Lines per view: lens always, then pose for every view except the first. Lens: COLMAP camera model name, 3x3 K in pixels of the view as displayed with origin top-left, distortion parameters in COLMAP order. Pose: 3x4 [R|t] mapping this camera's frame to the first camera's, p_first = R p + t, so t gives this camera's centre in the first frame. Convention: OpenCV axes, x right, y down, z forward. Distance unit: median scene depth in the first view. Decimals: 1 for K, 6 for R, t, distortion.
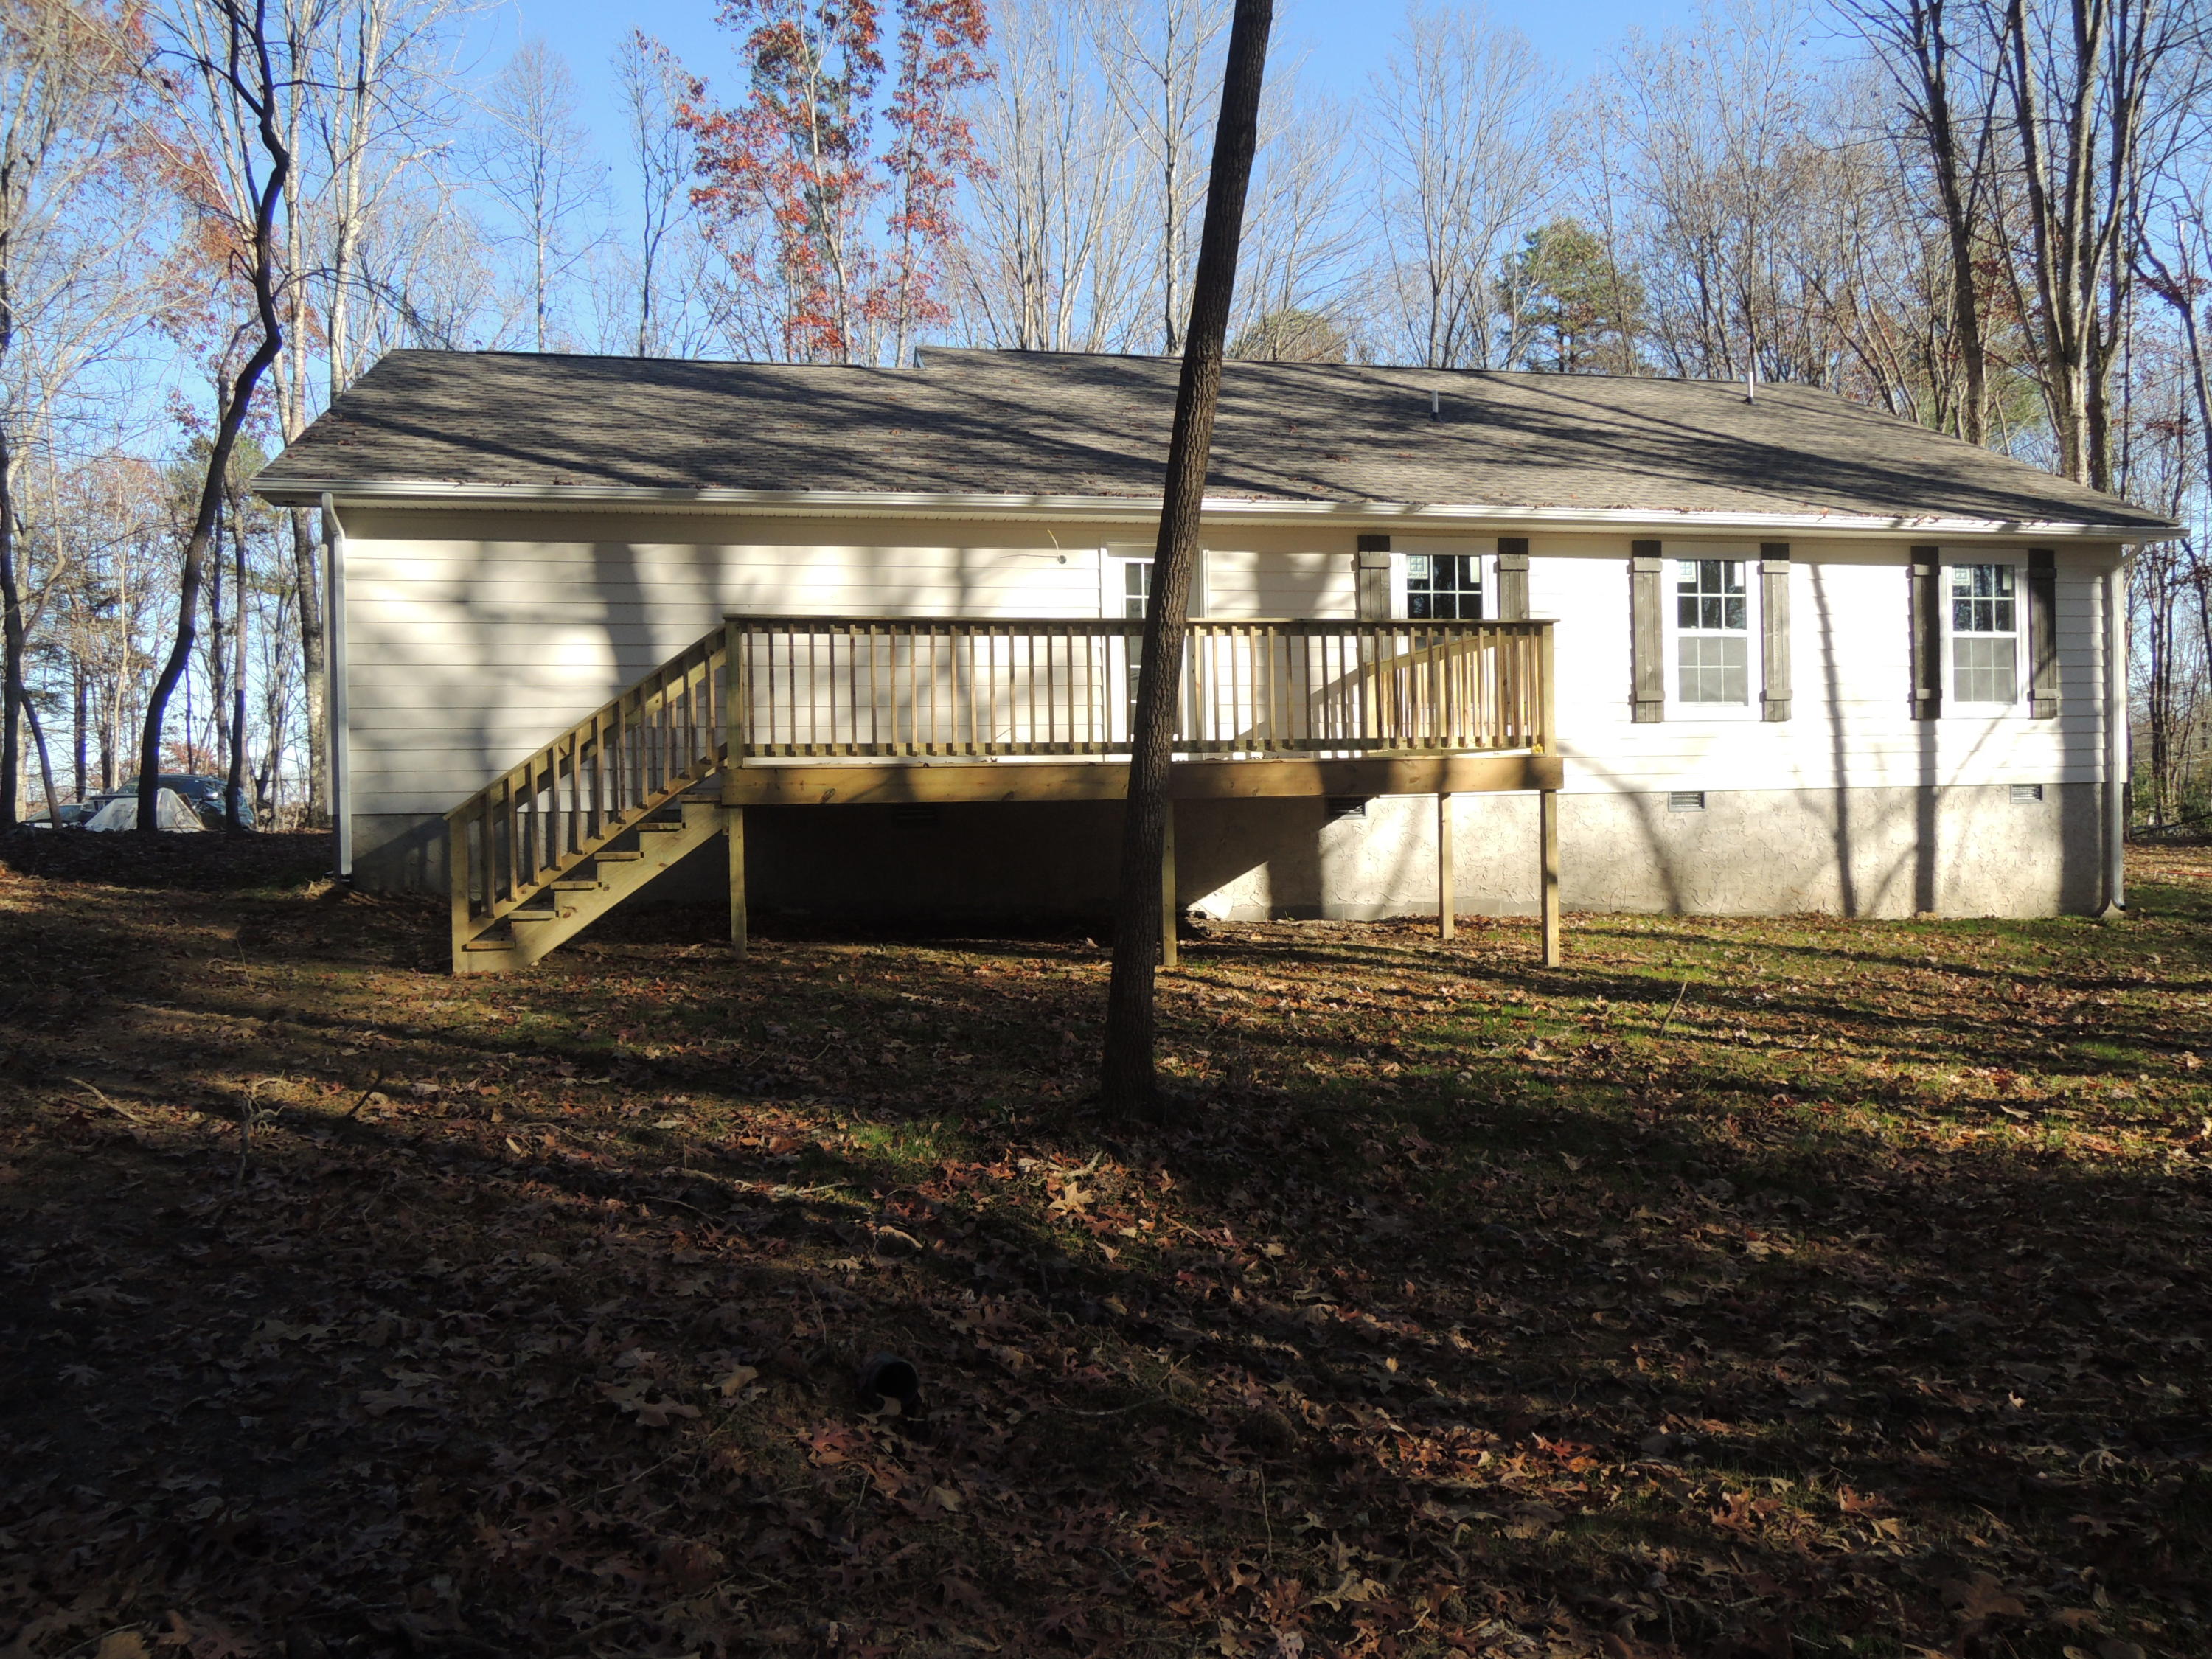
lens RADIAL K [[1631.4, 0, 1106.0], [0, 1631.4, 829.5], [0, 0, 1]] dist [-0.005443, -0.017700]
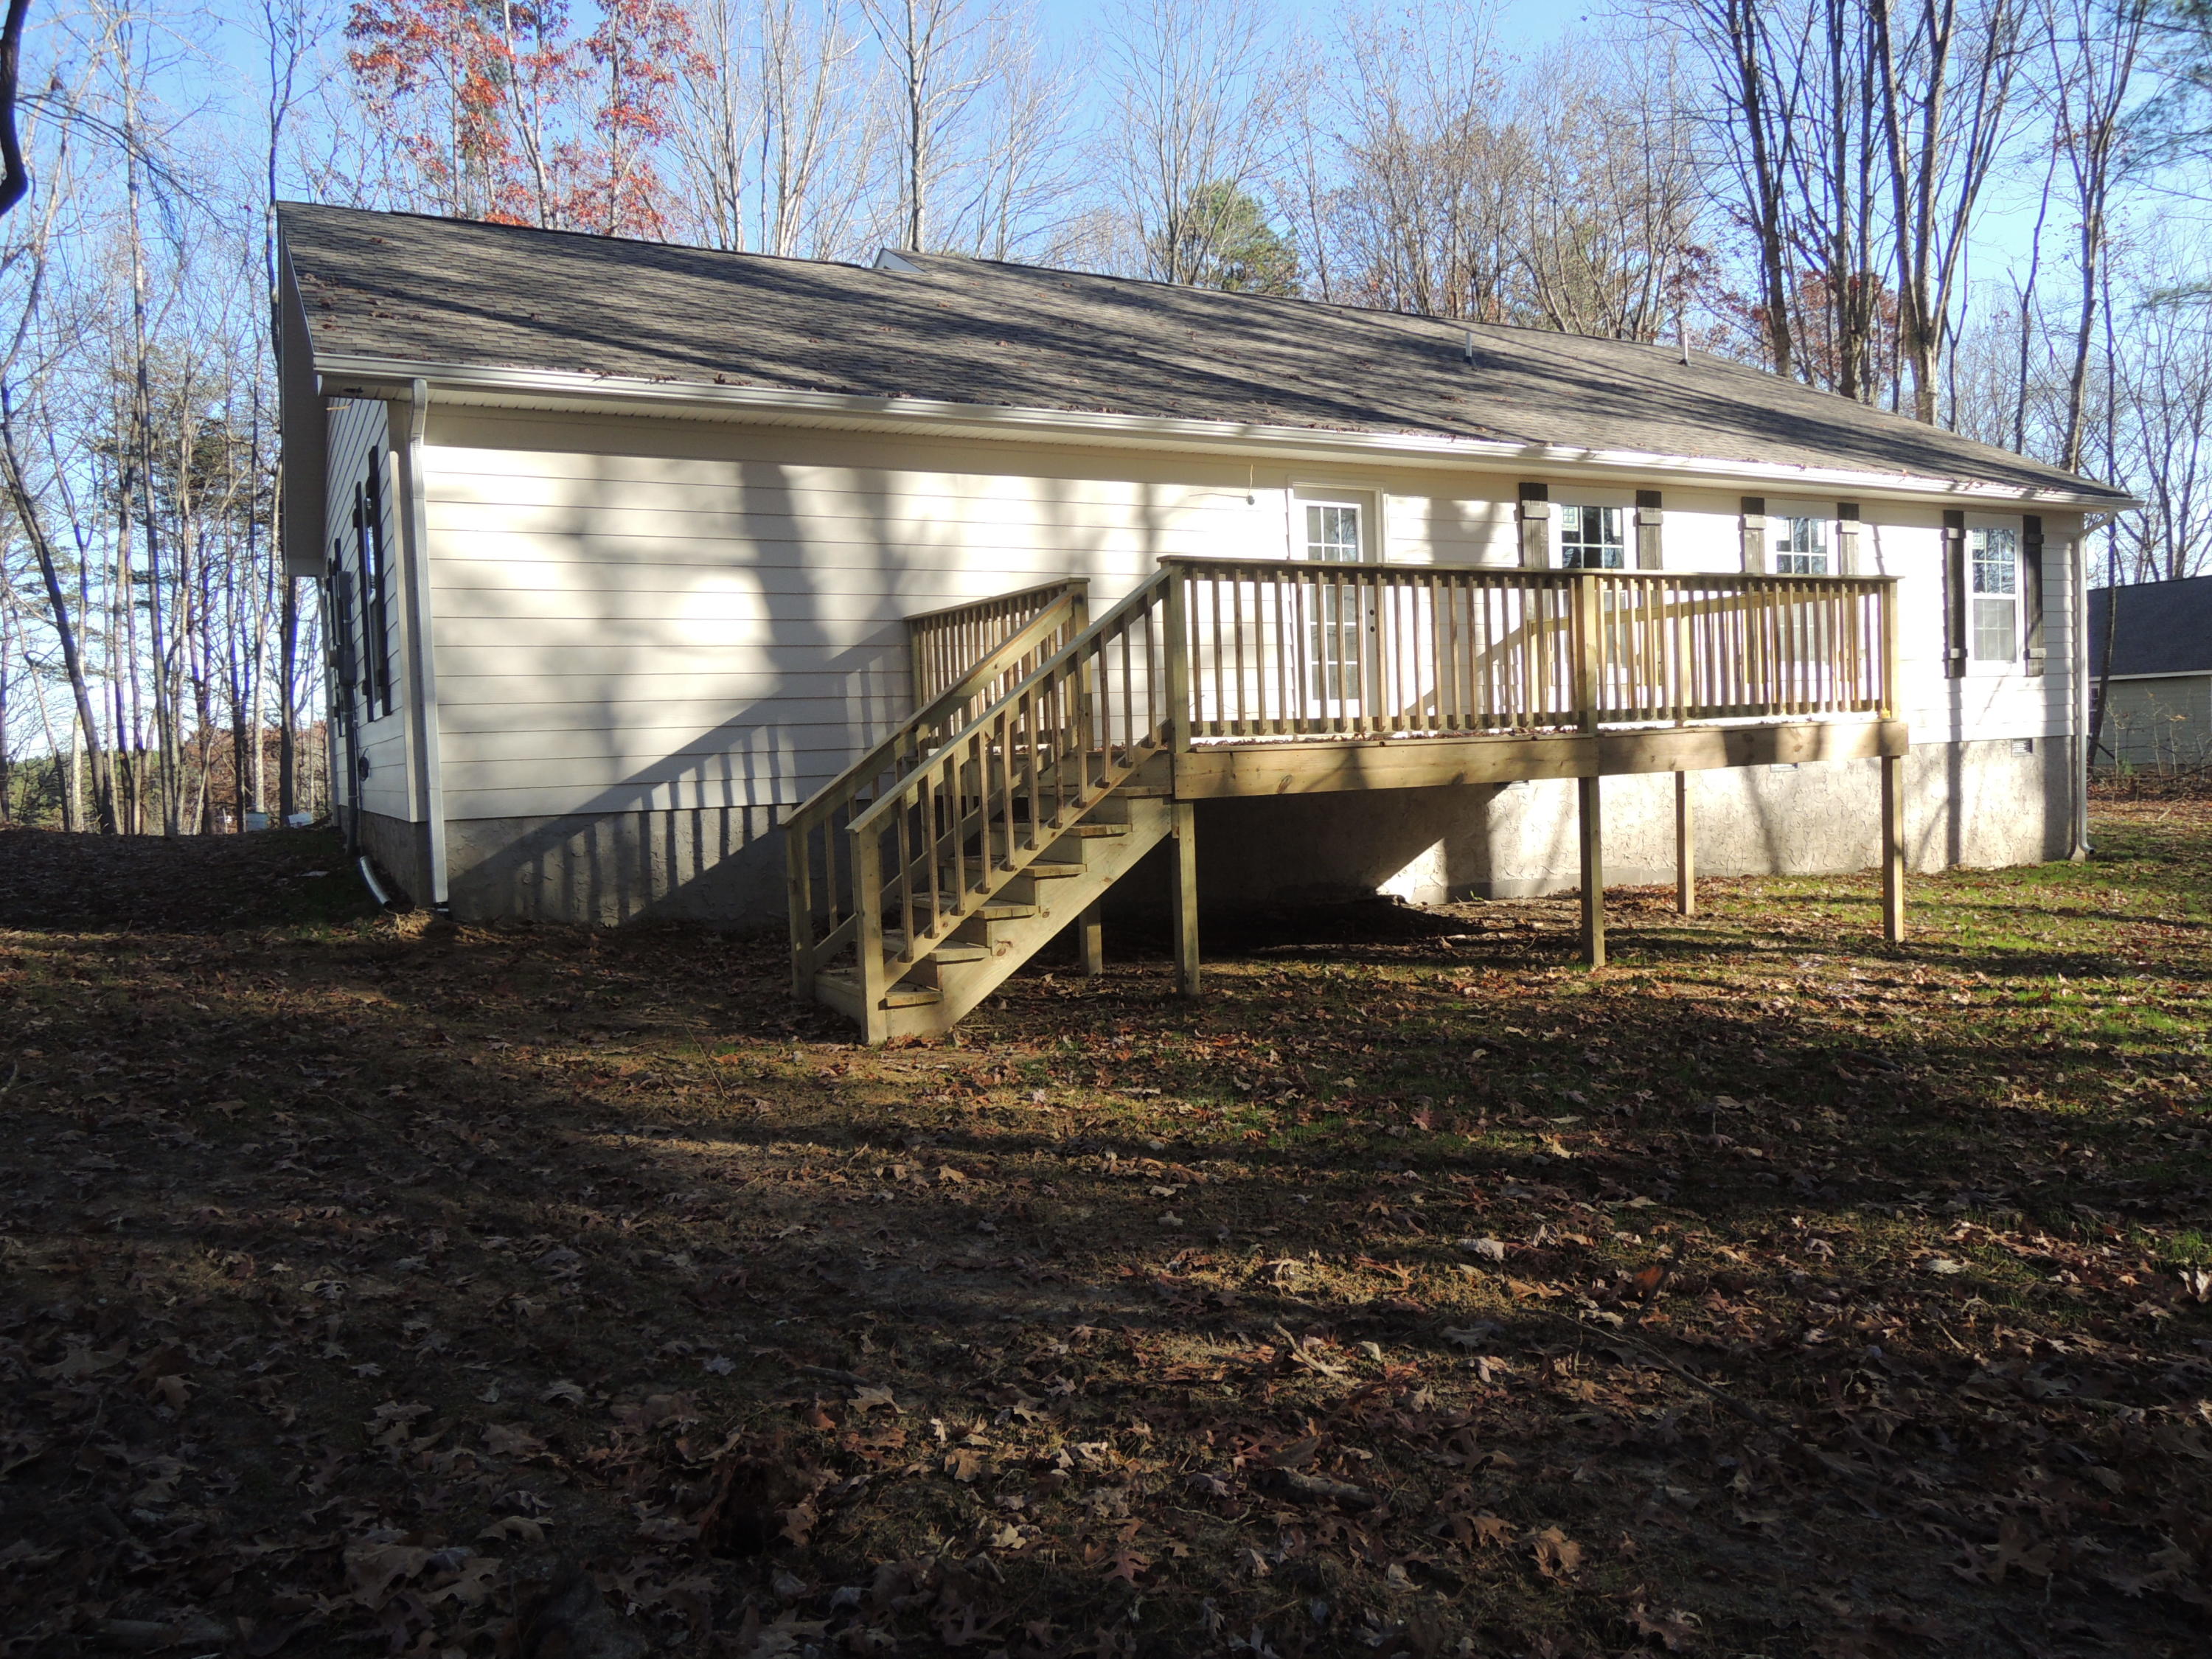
lens RADIAL K [[1631.4, 0, 1106.0], [0, 1631.4, 829.5], [0, 0, 1]] dist [-0.005443, -0.017700]
pose [[0.953411, -0.034586, 0.299685, -0.354346], [0.027002, 0.999203, 0.029413, -0.017312], [-0.300464, -0.019950, 0.953585, 0.184460]]
